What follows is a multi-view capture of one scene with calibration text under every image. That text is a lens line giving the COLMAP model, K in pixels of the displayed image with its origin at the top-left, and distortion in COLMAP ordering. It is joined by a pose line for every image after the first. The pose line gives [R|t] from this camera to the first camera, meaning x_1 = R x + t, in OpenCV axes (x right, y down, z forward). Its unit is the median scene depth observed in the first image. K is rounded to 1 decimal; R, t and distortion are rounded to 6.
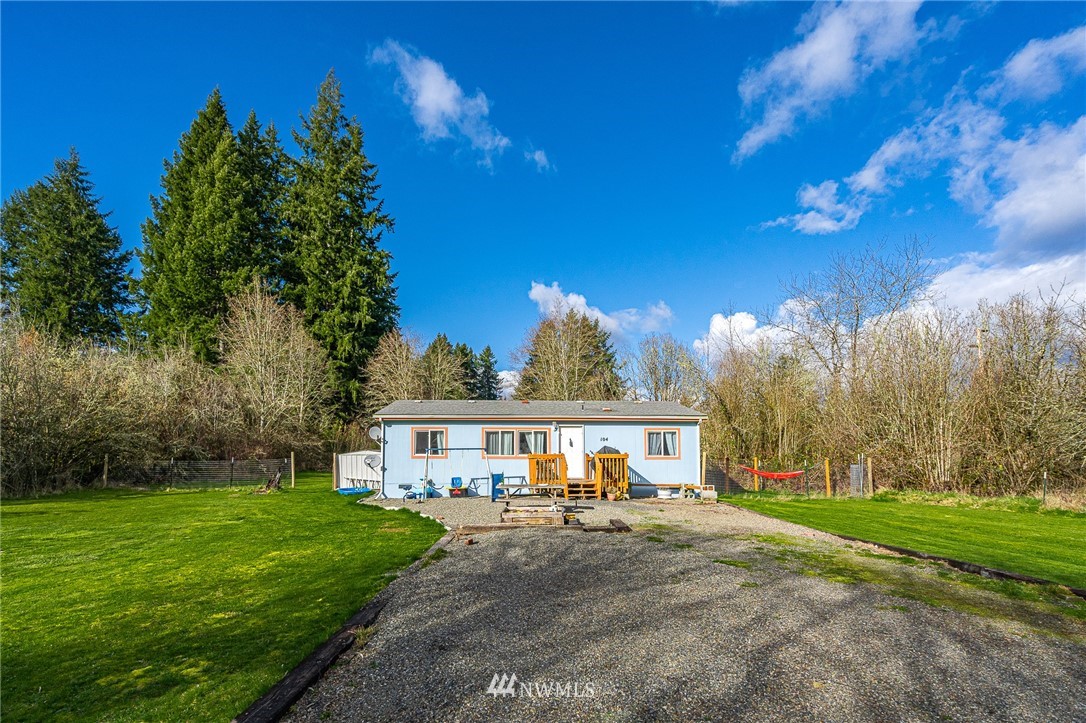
lens RADIAL K [[509.5, 0, 525.0], [0, 509.5, 450.0], [0, 0, 1]] dist [0.001297, 0.000286]
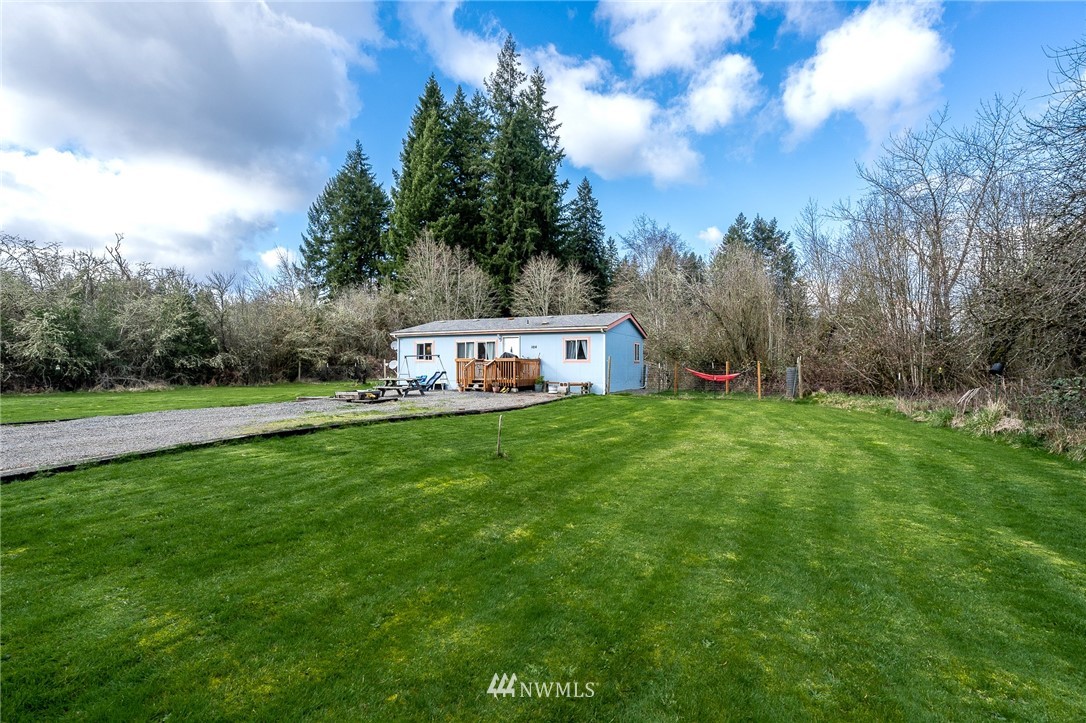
lens RADIAL K [[506.4, 0, 566.5], [0, 506.4, 363.0], [0, 0, 1]] dist [-0.001658, -0.000165]
pose [[0.912501, -0.004736, -0.409046, 0.742285], [0.008948, 0.999925, 0.008383, 0.009732], [0.408976, -0.011310, 0.912475, -0.123738]]
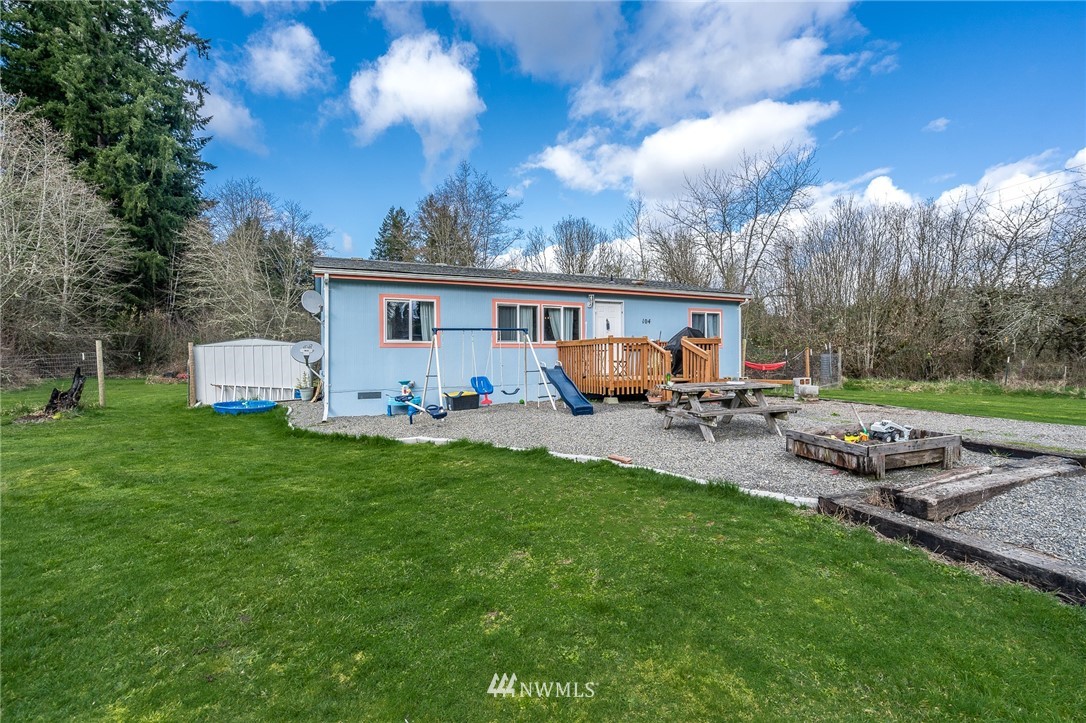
lens RADIAL K [[506.4, 0, 566.5], [0, 506.4, 363.0], [0, 0, 1]] dist [-0.001658, -0.000165]
pose [[0.921920, -0.017012, 0.387007, -0.240474], [0.007716, 0.999644, 0.025560, 0.020590], [-0.387304, -0.020578, 0.921722, 0.364437]]
